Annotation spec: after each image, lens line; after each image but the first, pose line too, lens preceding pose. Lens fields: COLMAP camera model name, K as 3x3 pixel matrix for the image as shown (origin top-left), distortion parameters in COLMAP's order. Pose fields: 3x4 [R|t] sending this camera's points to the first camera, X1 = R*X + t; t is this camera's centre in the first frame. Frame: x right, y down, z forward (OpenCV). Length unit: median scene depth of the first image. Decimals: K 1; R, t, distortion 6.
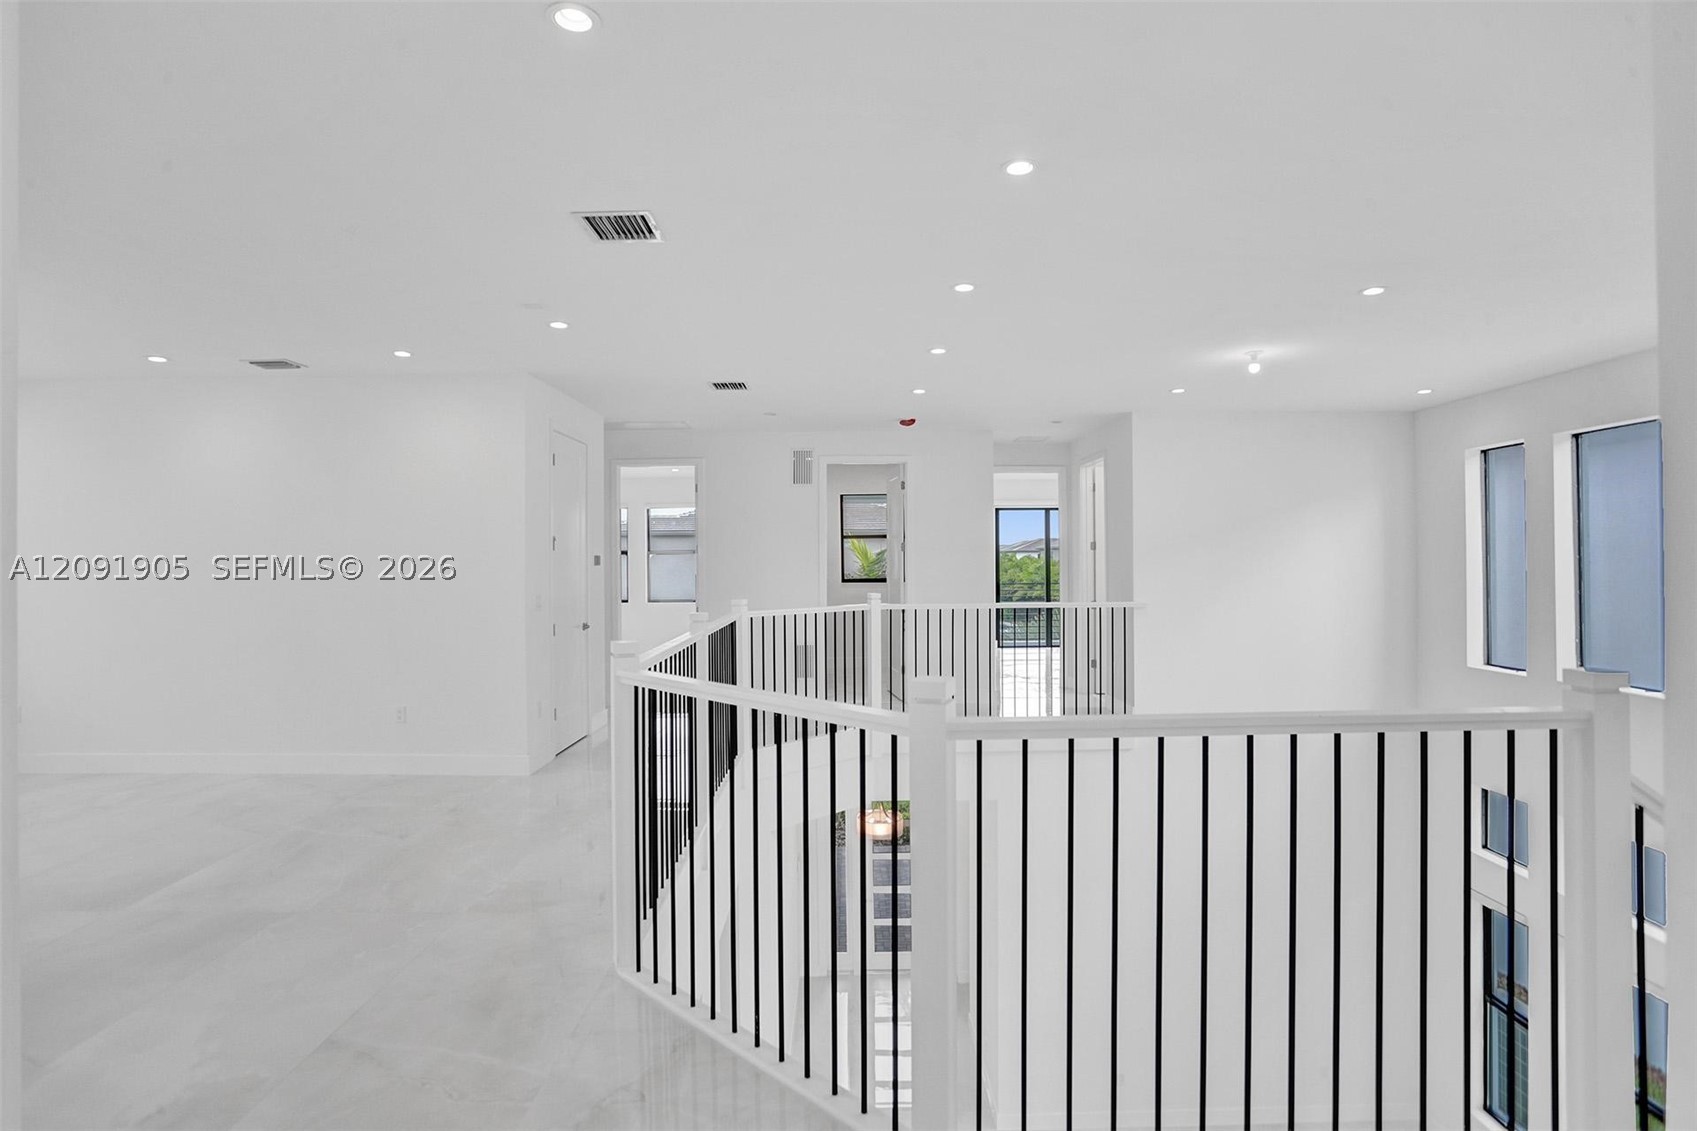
lens RADIAL K [[847.8, 0, 852.0], [0, 847.8, 559.4], [0, 0, 1]] dist [-0.031737, 0.006216]
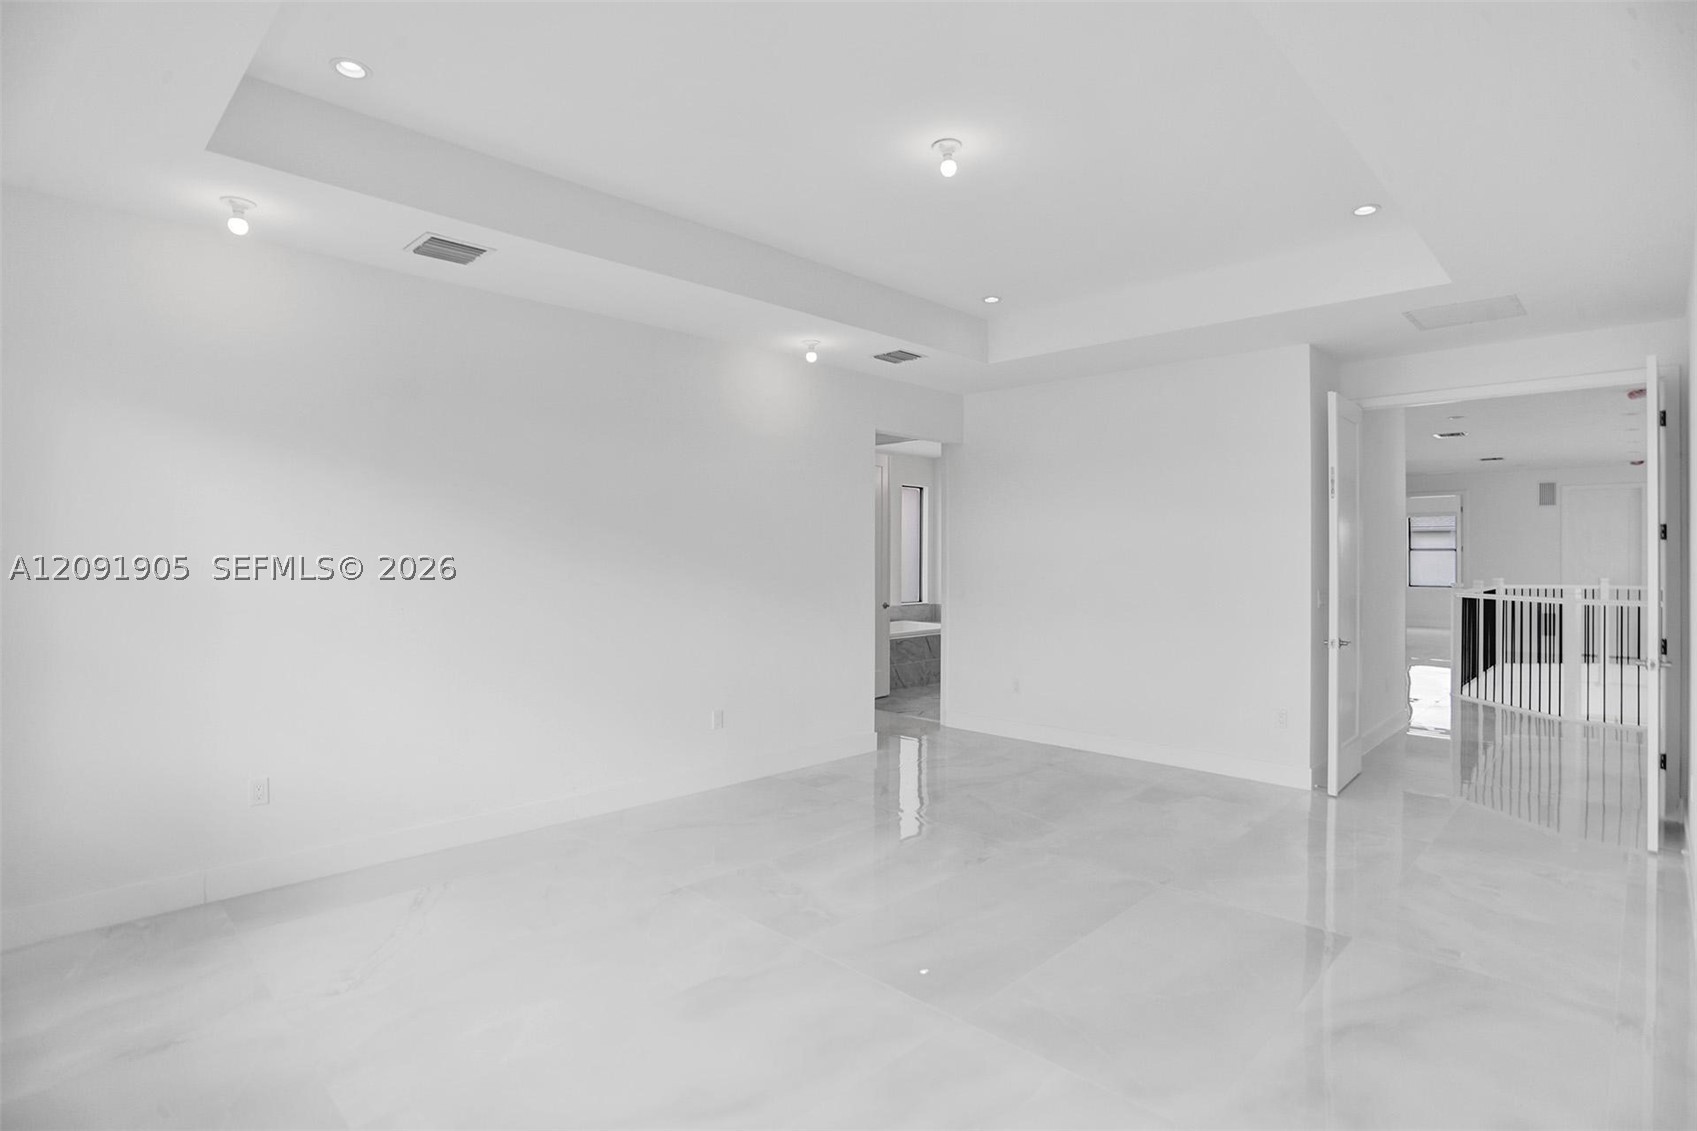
lens RADIAL K [[847.8, 0, 849.4], [0, 847.8, 558.9], [0, 0, 1]] dist [-0.031737, 0.006216]
pose [[0.712638, 0.006464, -0.701502, 0.100248], [-0.006450, 0.999976, 0.002662, 0.009126], [0.701502, 0.002628, 0.712663, -0.976421]]
